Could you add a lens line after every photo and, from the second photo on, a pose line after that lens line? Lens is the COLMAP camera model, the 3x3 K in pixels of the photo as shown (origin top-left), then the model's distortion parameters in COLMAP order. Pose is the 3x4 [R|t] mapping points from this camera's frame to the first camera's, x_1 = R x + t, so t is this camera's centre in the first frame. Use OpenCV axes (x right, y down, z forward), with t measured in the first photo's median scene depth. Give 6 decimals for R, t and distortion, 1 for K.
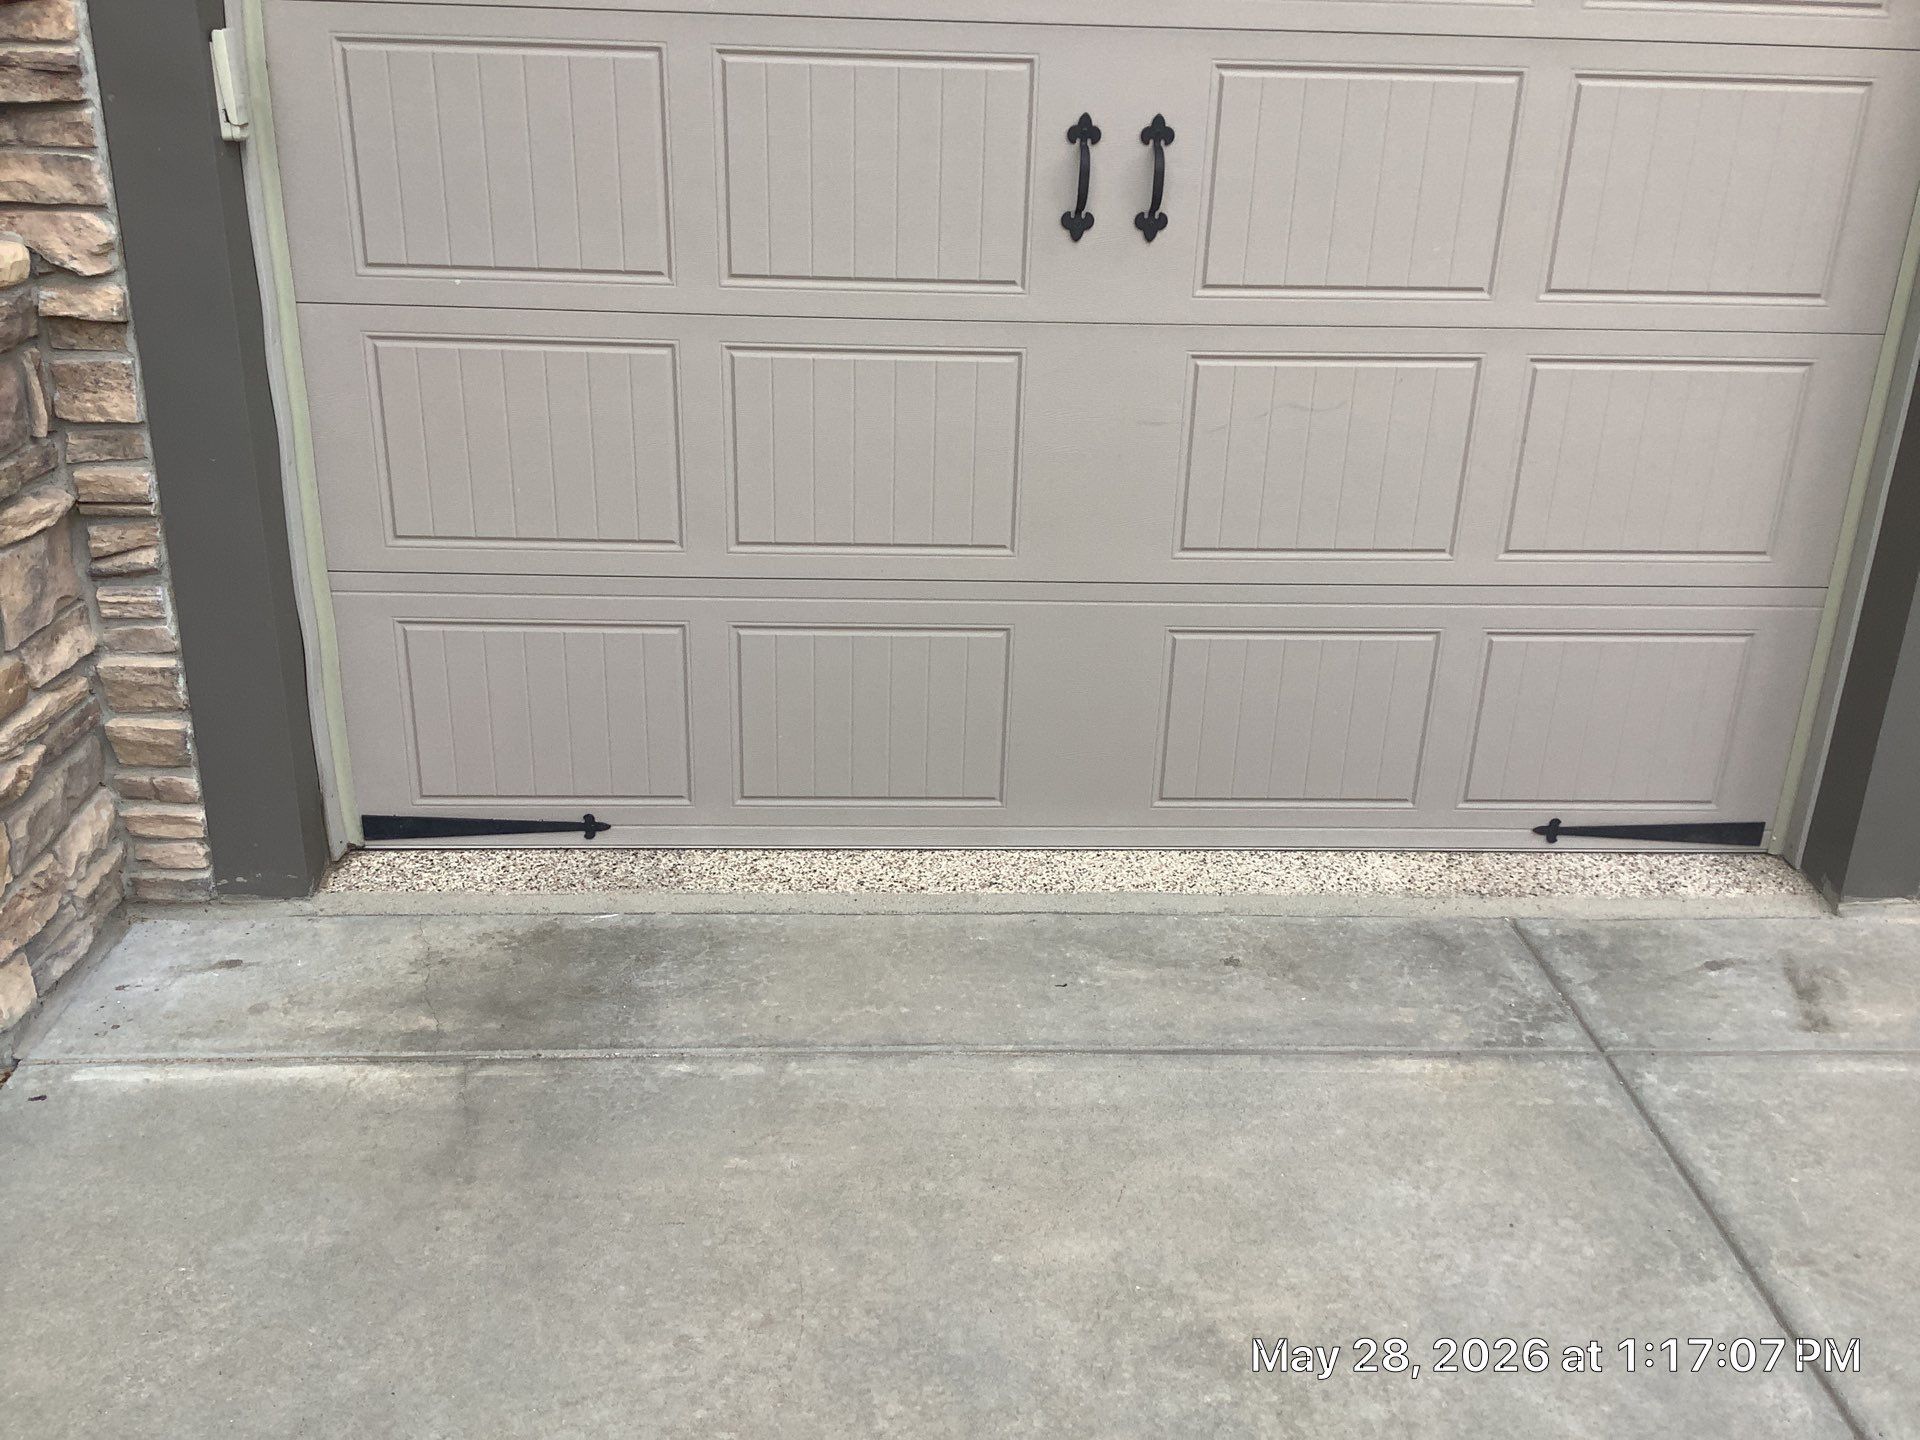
lens RADIAL K [[1665.6, 0, 963.9], [0, 1665.6, 690.7], [0, 0, 1]] dist [0.087951, -0.216891]
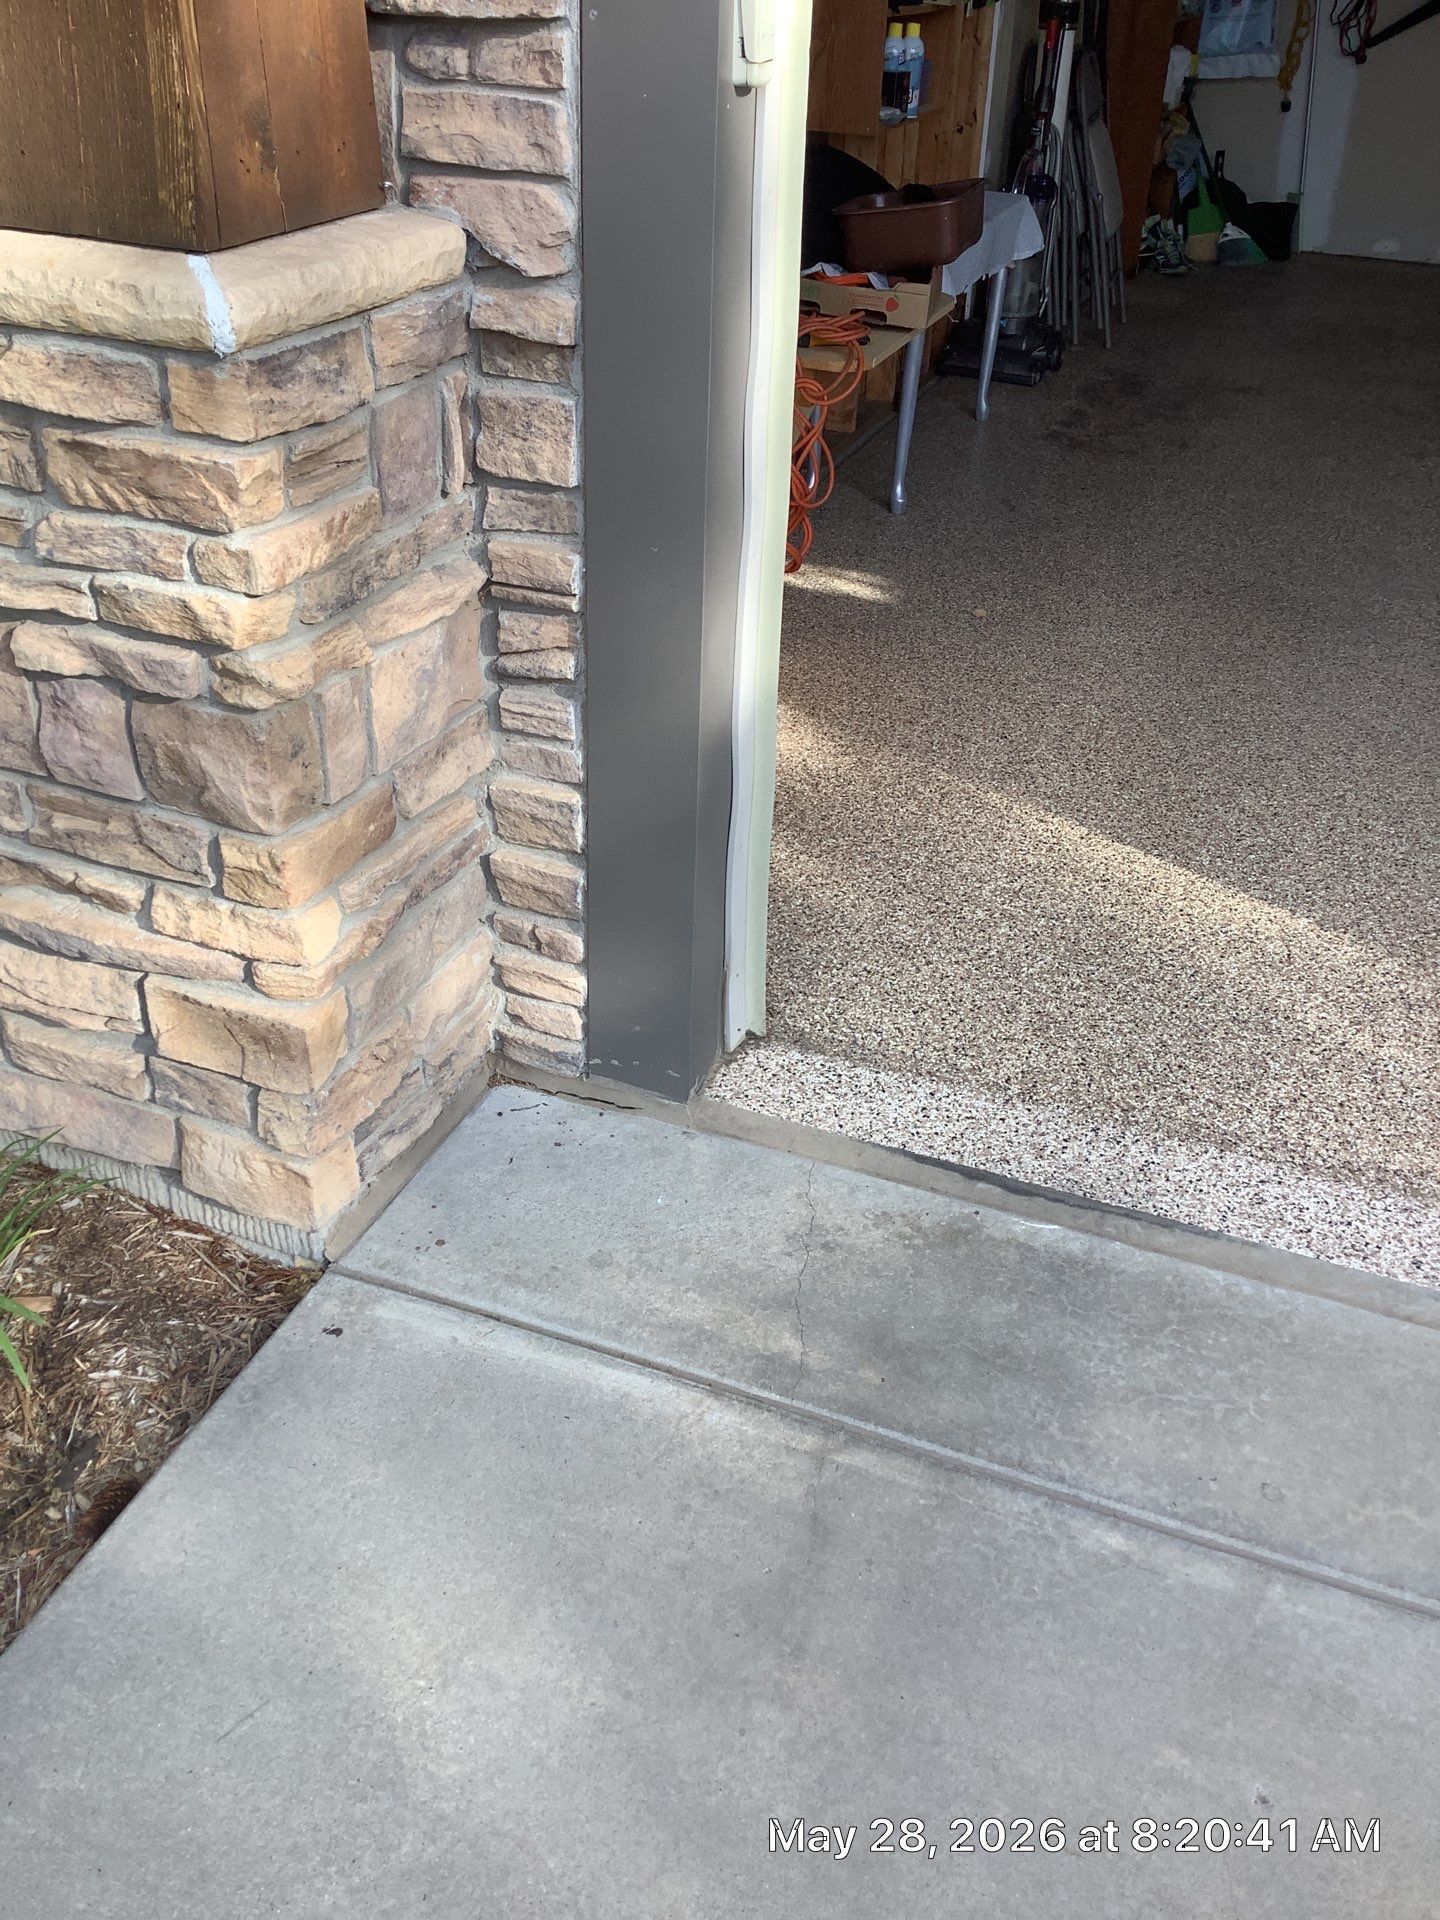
lens RADIAL K [[1739.3, 0, 720.0], [0, 1739.3, 960.0], [0, 0, 1]] dist [0.119174, -0.229416]
pose [[0.905779, 0.214588, -0.365399, -0.095321], [-0.154143, 0.970076, 0.187596, -0.112576], [0.394721, -0.113597, 0.911752, 0.281319]]
